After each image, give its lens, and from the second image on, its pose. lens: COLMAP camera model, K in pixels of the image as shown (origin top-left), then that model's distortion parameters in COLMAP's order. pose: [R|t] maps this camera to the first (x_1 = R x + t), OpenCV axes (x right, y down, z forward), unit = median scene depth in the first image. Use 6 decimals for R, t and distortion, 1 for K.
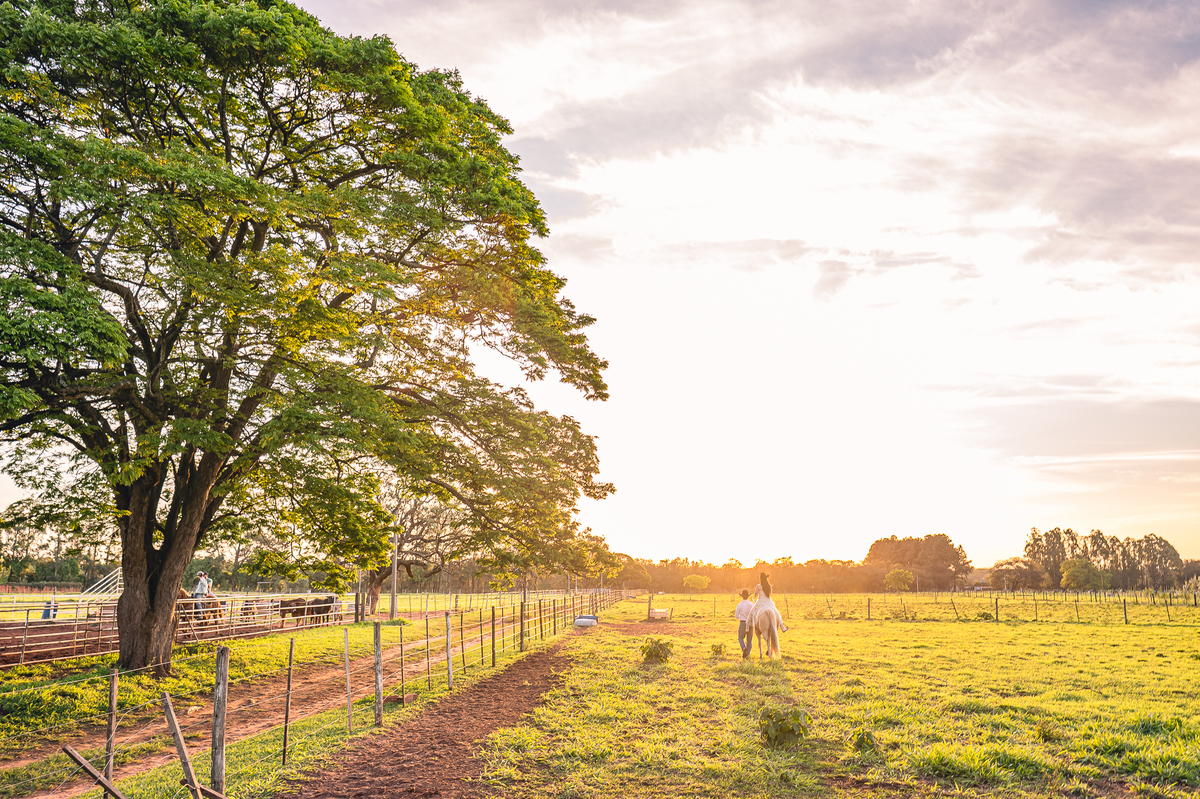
lens RADIAL K [[951.3, 0, 594.2], [0, 951.3, 395.5], [0, 0, 1]] dist [0.000410, 0.003547]
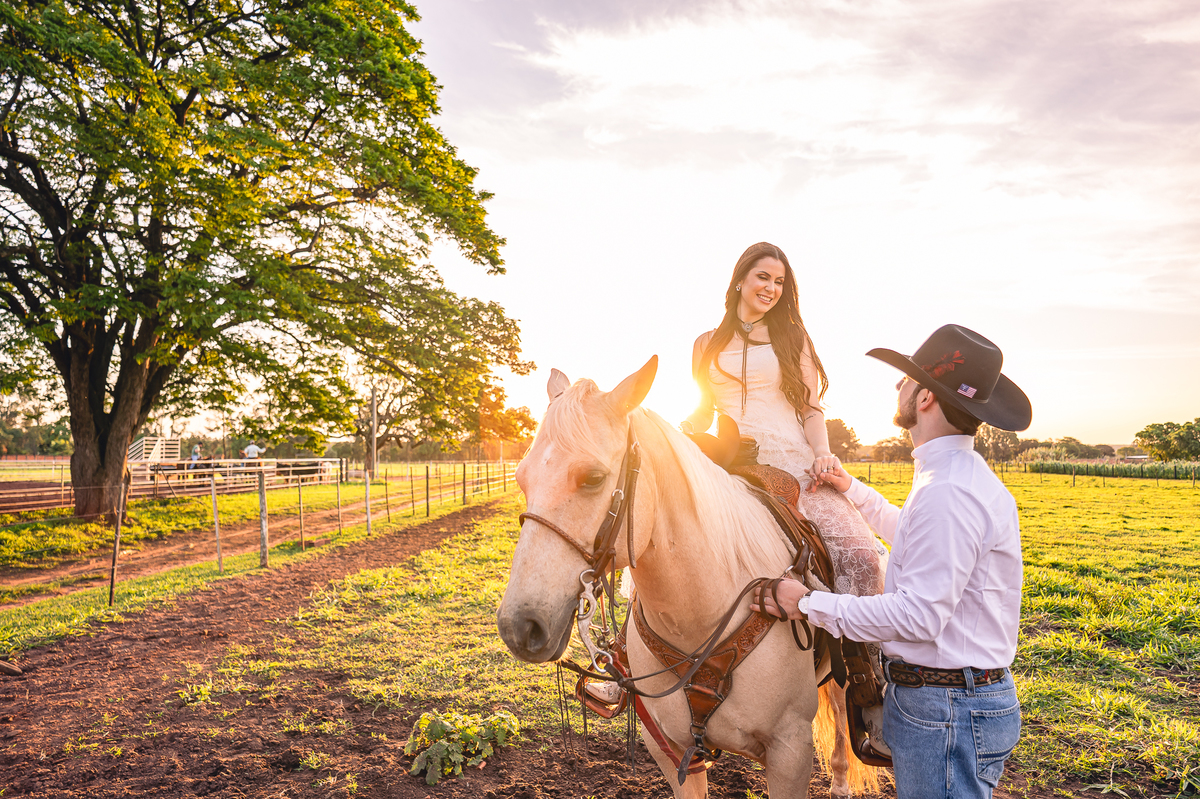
lens RADIAL K [[760.6, 0, 598.4], [0, 760.6, 397.2], [0, 0, 1]] dist [-0.003776, -0.000986]
pose [[0.999130, 0.004477, 0.041458, 0.045104], [-0.009279, 0.993163, 0.116367, 0.021673], [-0.040654, -0.116651, 0.992341, 0.063764]]
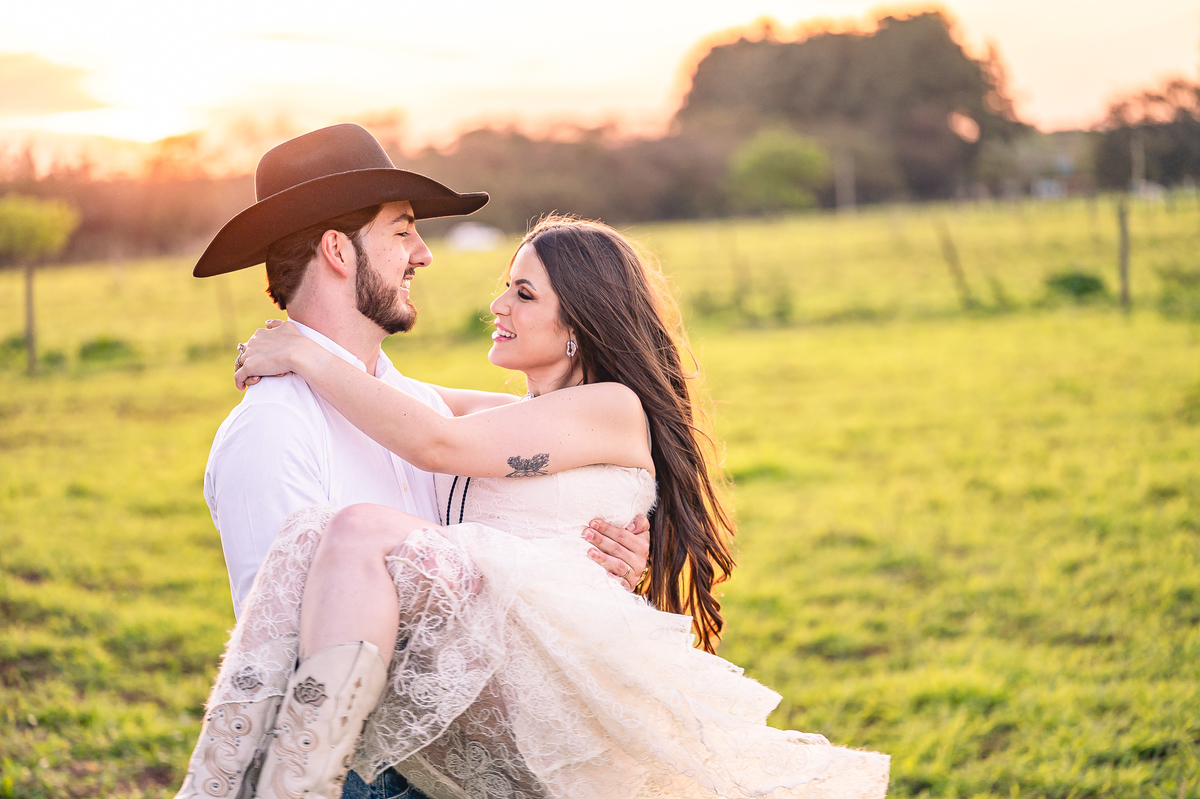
lens RADIAL K [[3585.9, 0, 601.3], [0, 3585.9, 399.1], [0, 0, 1]] dist [-0.077088, 0.000000]
pose [[0.966546, -0.072067, 0.246160, 0.157059], [0.010944, 0.970429, 0.241139, 0.089688], [-0.256259, -0.230379, 0.938753, 0.390133]]
